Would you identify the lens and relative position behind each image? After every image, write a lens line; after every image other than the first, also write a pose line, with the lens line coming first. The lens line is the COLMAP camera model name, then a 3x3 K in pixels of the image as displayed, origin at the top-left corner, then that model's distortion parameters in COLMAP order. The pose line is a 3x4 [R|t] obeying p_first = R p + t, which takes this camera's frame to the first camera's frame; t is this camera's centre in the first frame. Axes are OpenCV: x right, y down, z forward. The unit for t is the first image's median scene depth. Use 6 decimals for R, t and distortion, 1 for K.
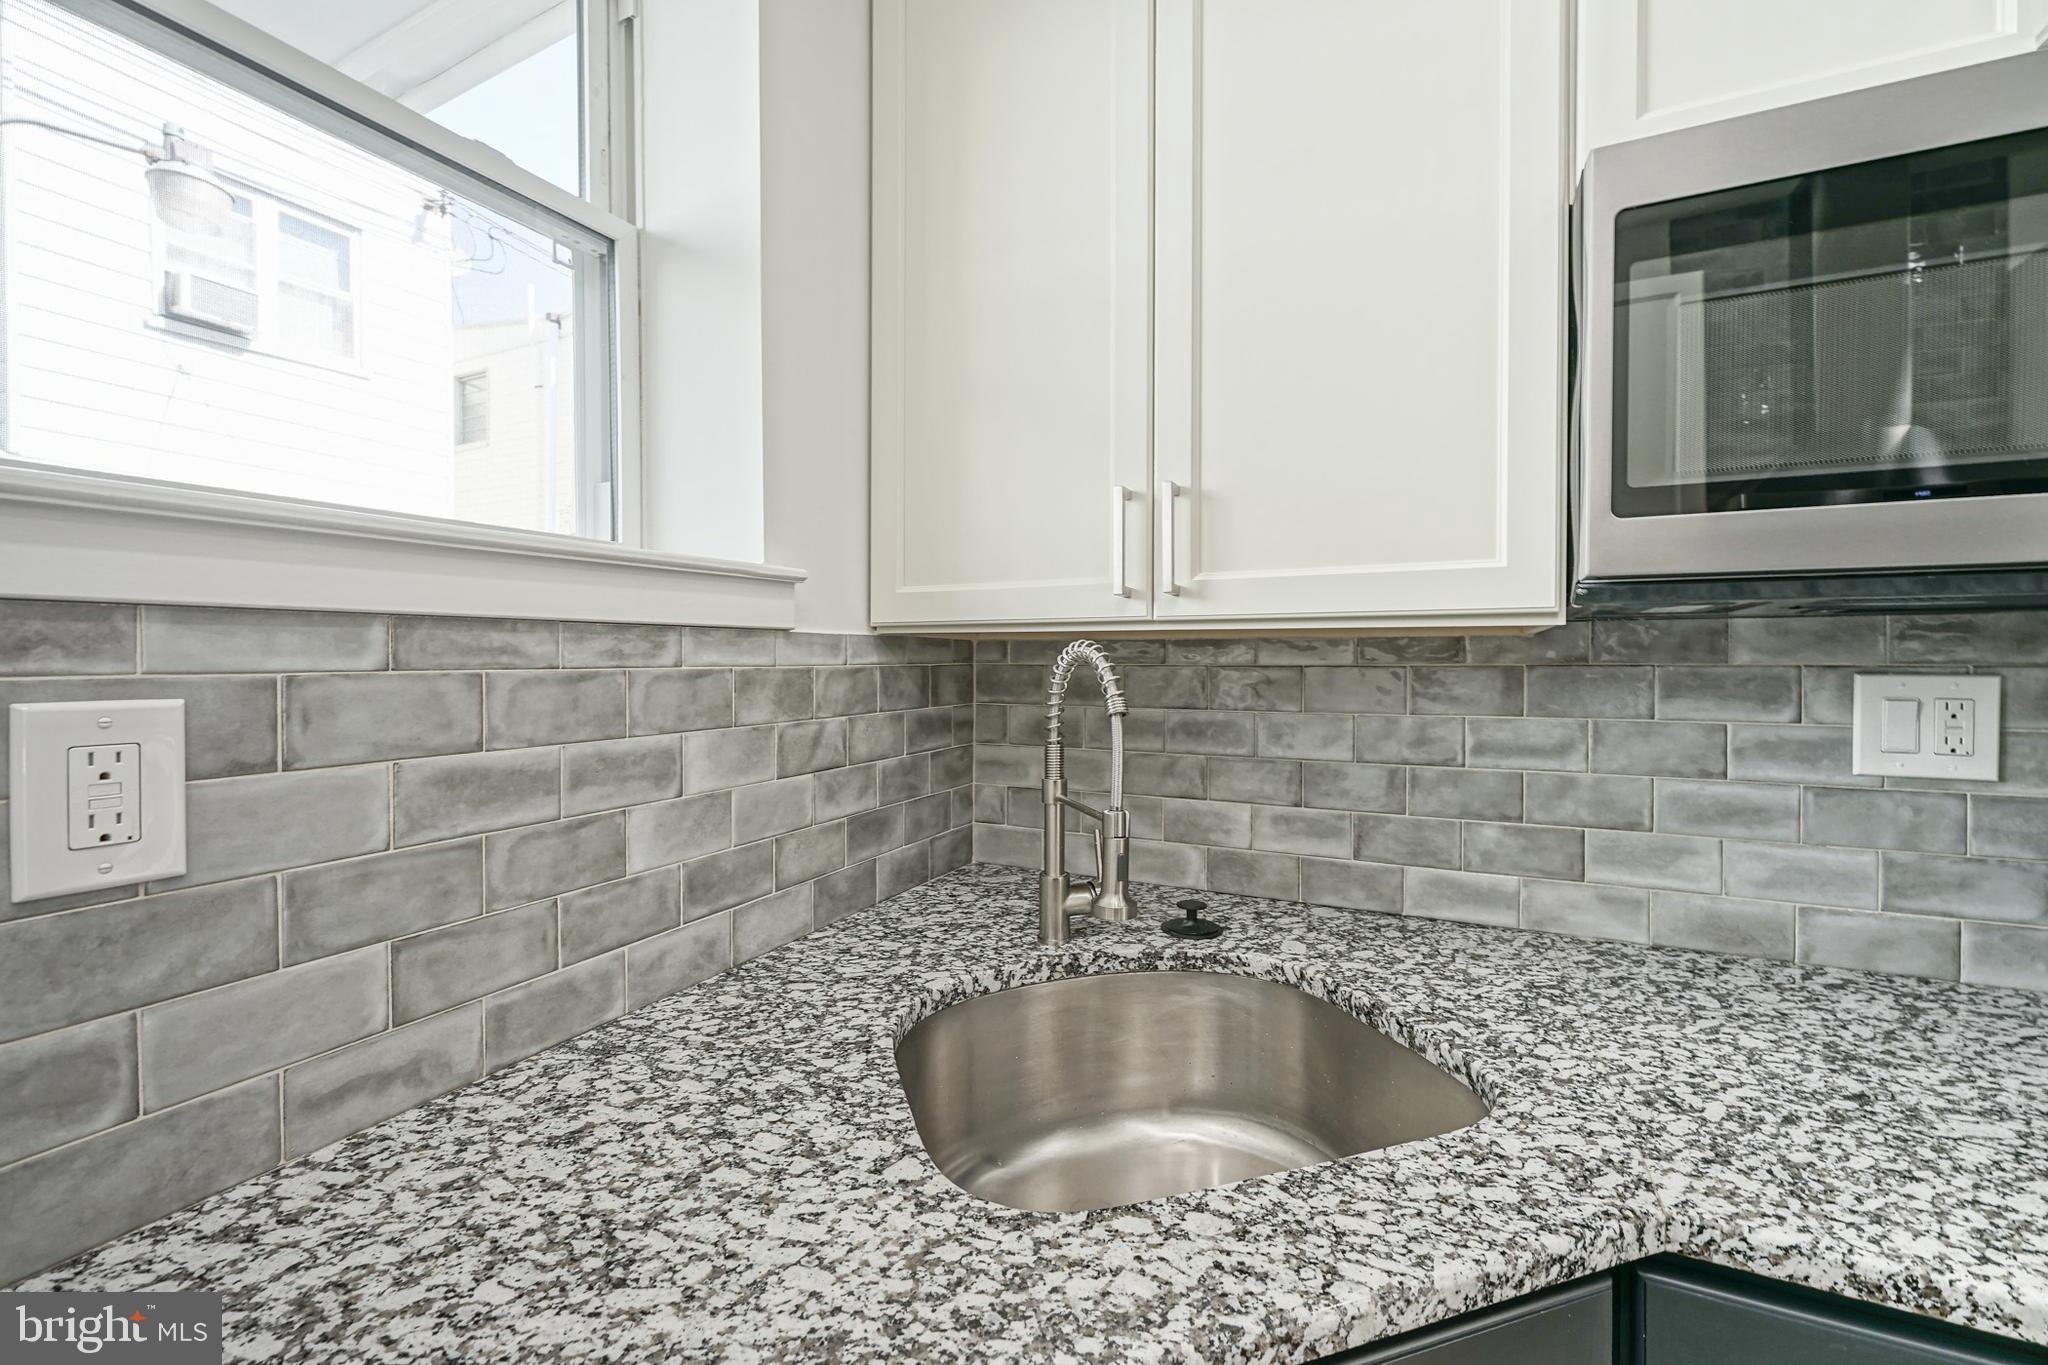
lens RADIAL K [[822.8, 0, 1008.3], [0, 822.8, 671.5], [0, 0, 1]] dist [-0.003791, 0.000488]
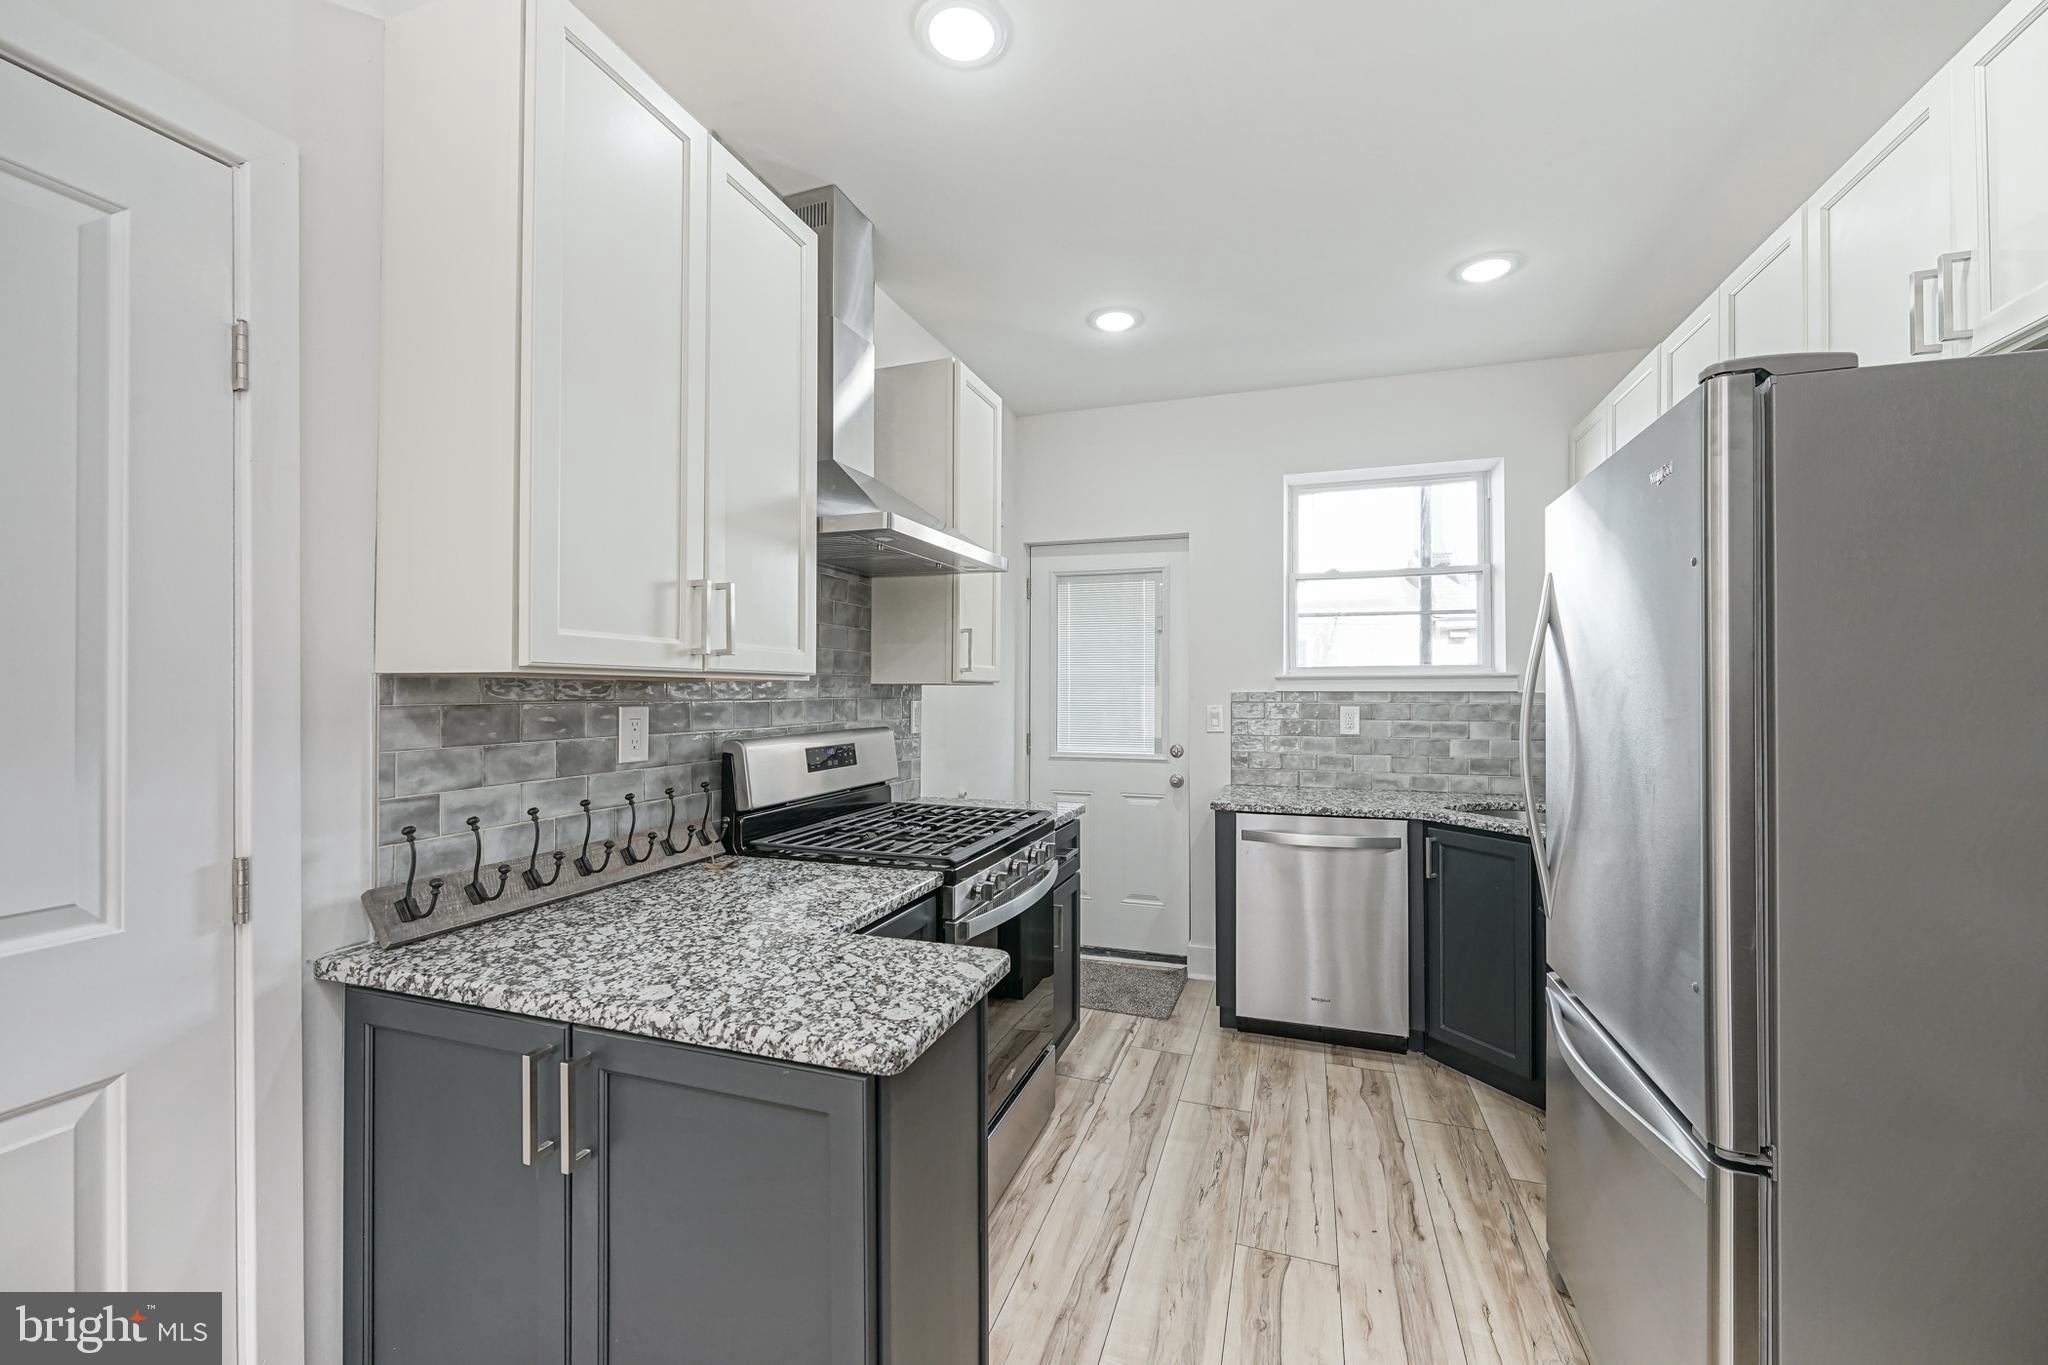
lens RADIAL K [[822.8, 0, 1037.9], [0, 822.8, 680.8], [0, 0, 1]] dist [-0.003791, 0.000488]
pose [[0.175382, -0.008039, -0.984468, 2.583766], [-0.021311, 0.999701, -0.011960, -0.019045], [0.984270, 0.023078, 0.175159, -1.370952]]
